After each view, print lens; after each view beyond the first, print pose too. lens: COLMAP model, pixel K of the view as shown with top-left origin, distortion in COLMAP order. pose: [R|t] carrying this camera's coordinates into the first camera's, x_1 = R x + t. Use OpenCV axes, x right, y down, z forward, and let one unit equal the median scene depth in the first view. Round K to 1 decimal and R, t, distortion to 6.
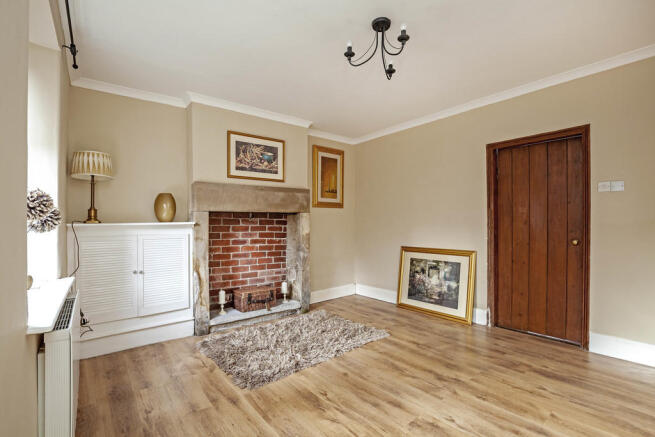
lens RADIAL K [[297.0, 0, 326.2], [0, 297.0, 229.6], [0, 0, 1]] dist [-0.033162, 0.000134]
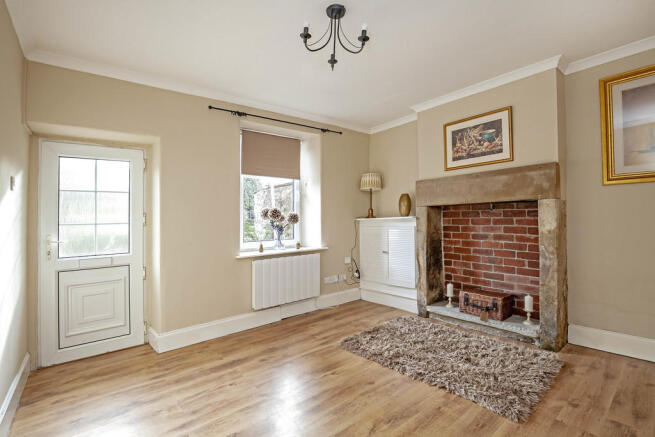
lens RADIAL K [[308.8, 0, 326.6], [0, 308.8, 213.7], [0, 0, 1]] dist [-0.002653, -0.000266]
pose [[0.019876, -0.014754, -0.999694, 0.675272], [0.002941, 0.999888, -0.014699, -0.016055], [0.999798, -0.002648, 0.019917, 0.548742]]
